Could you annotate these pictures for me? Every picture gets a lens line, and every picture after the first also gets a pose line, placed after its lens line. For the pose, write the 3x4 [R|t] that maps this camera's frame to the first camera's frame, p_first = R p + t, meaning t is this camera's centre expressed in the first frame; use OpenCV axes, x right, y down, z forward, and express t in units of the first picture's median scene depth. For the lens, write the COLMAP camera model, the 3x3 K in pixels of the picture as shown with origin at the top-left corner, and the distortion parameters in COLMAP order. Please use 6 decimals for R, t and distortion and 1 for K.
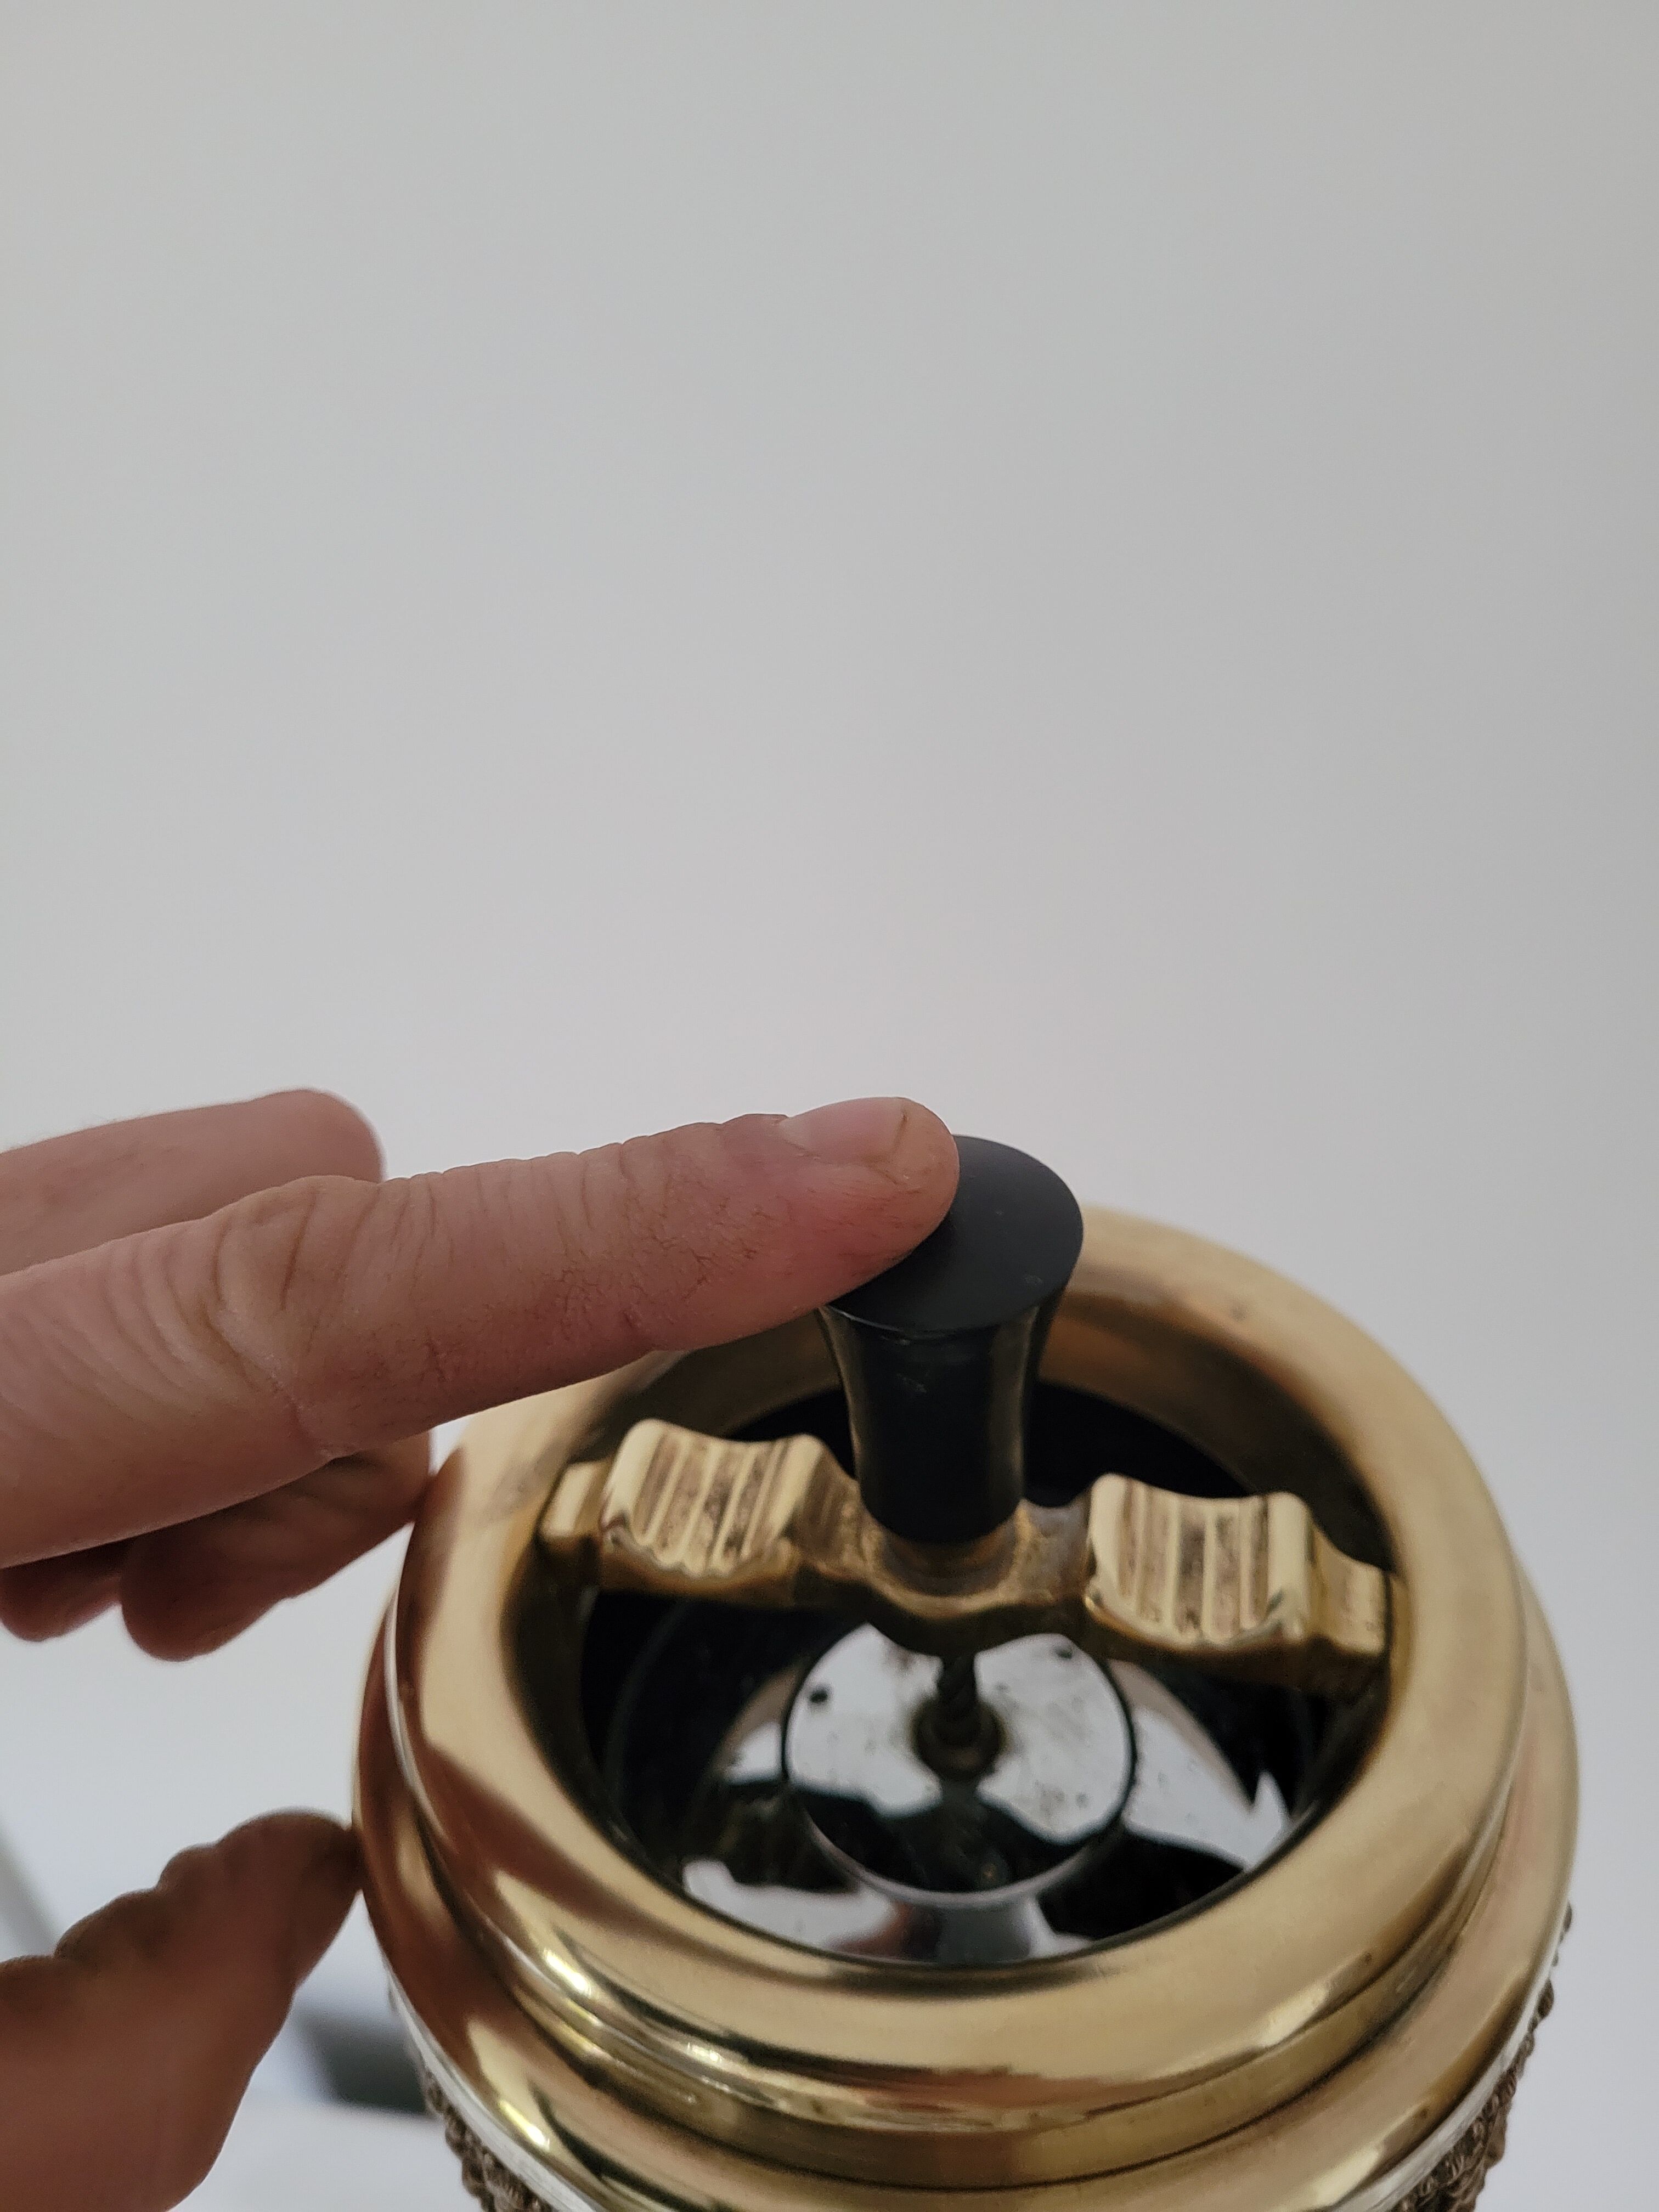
lens RADIAL K [[1697.1, 0, 829.5], [0, 1697.1, 1106.0], [0, 0, 1]] dist [-0.044152, -0.004967]
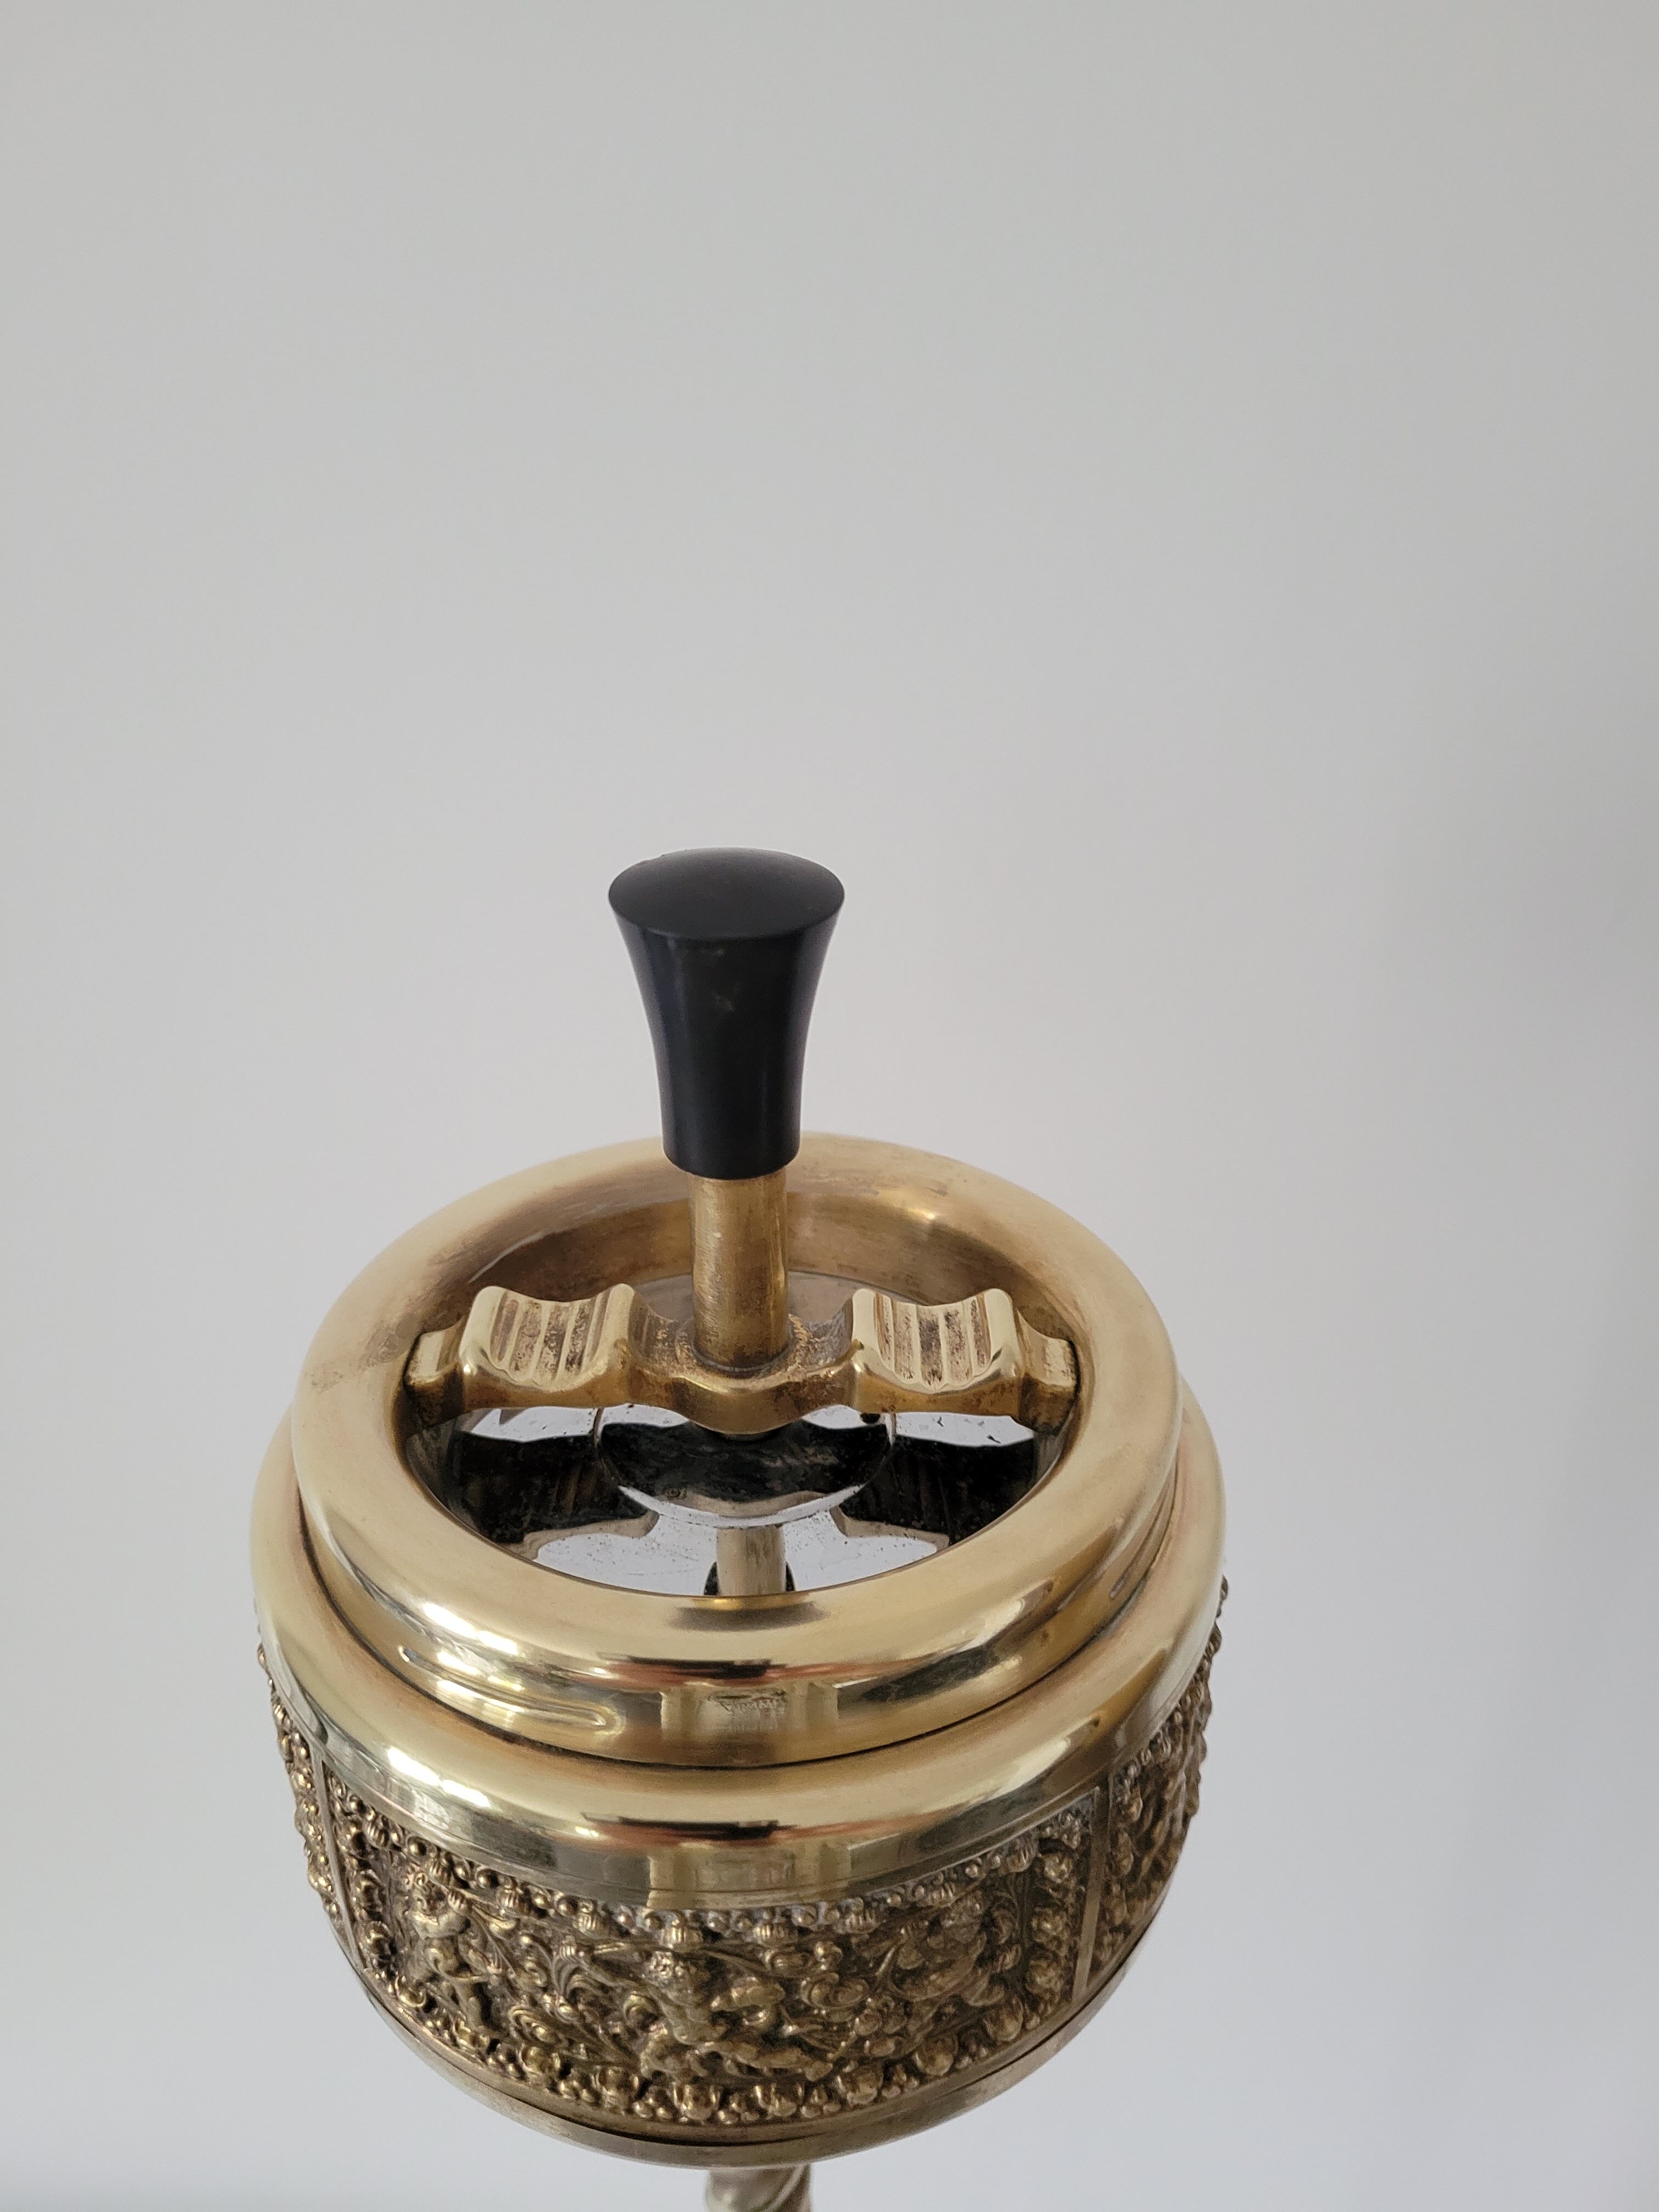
lens RADIAL K [[1646.6, 0, 827.9], [0, 1646.6, 1149.3], [0, 0, 1]] dist [-0.038033, -0.000232]
pose [[0.975938, -0.046031, 0.213135, -0.126797], [0.066573, 0.993693, -0.090229, 0.227411], [-0.207637, 0.102247, 0.972848, -0.240934]]
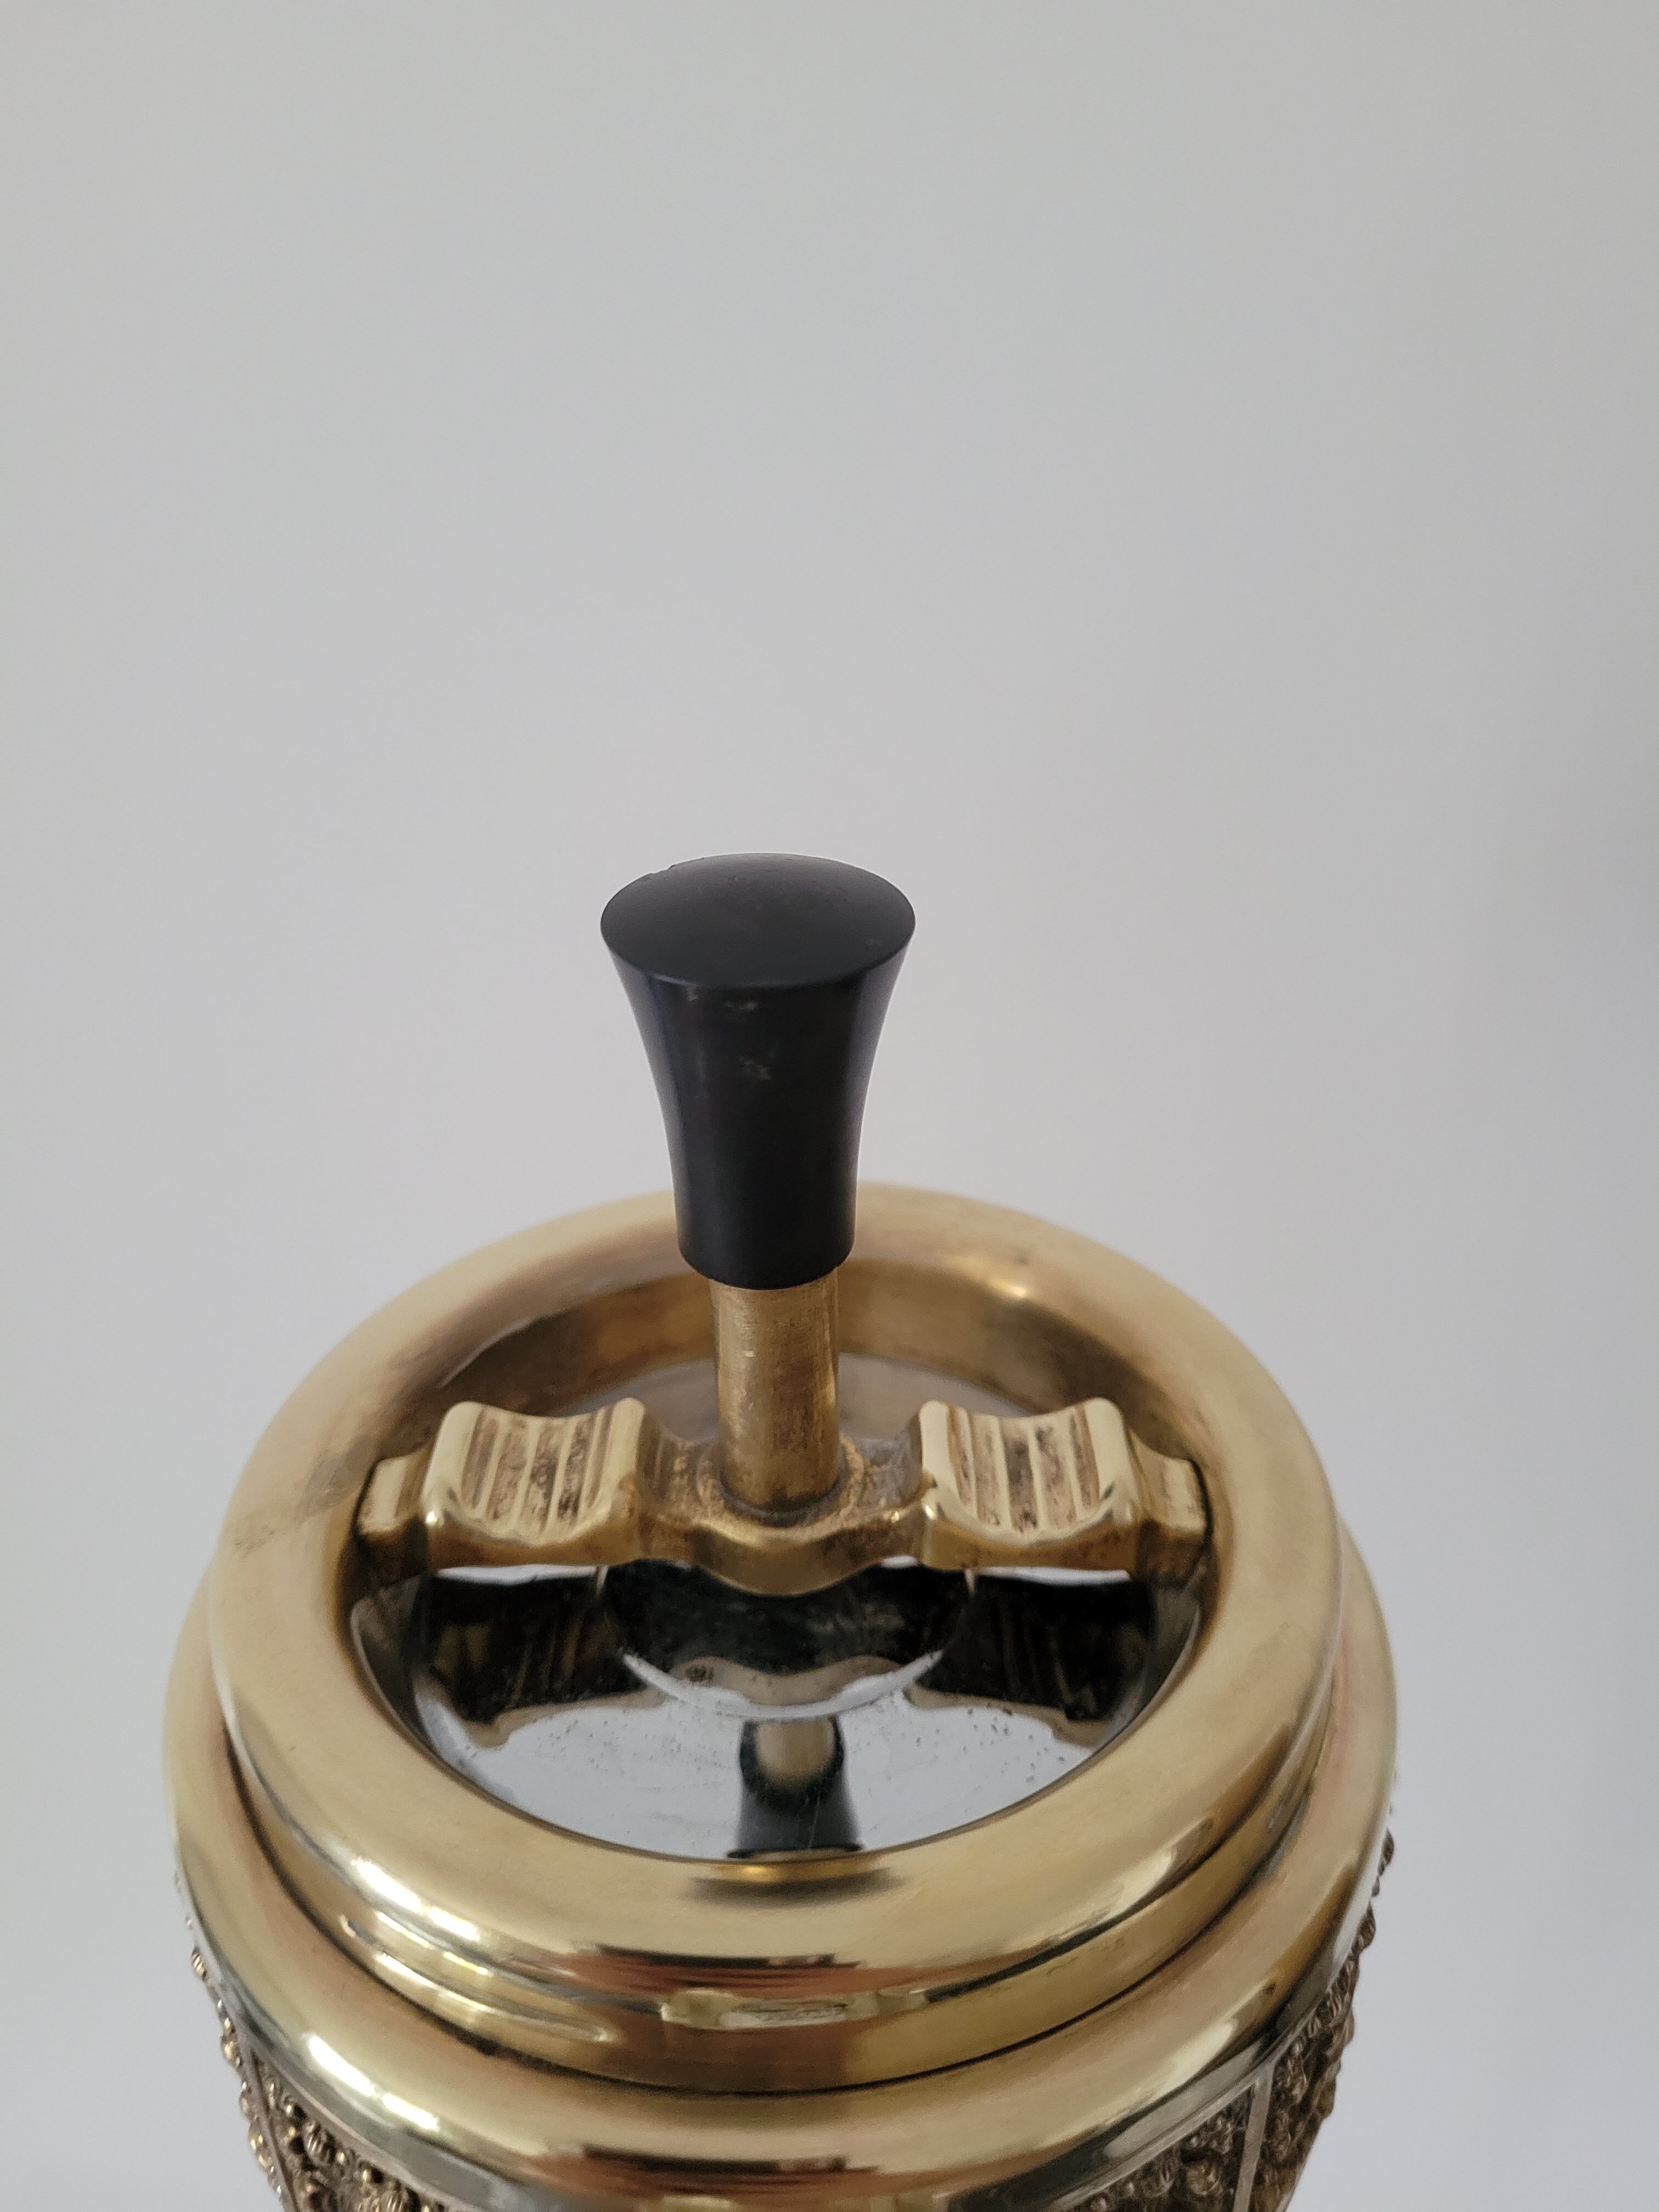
lens RADIAL K [[1697.1, 0, 829.5], [0, 1697.1, 1106.0], [0, 0, 1]] dist [-0.044152, -0.004967]
pose [[0.977315, -0.059383, 0.203294, -0.095362], [0.078319, 0.993177, -0.086404, 0.126070], [-0.196776, 0.100366, 0.975298, -0.012529]]
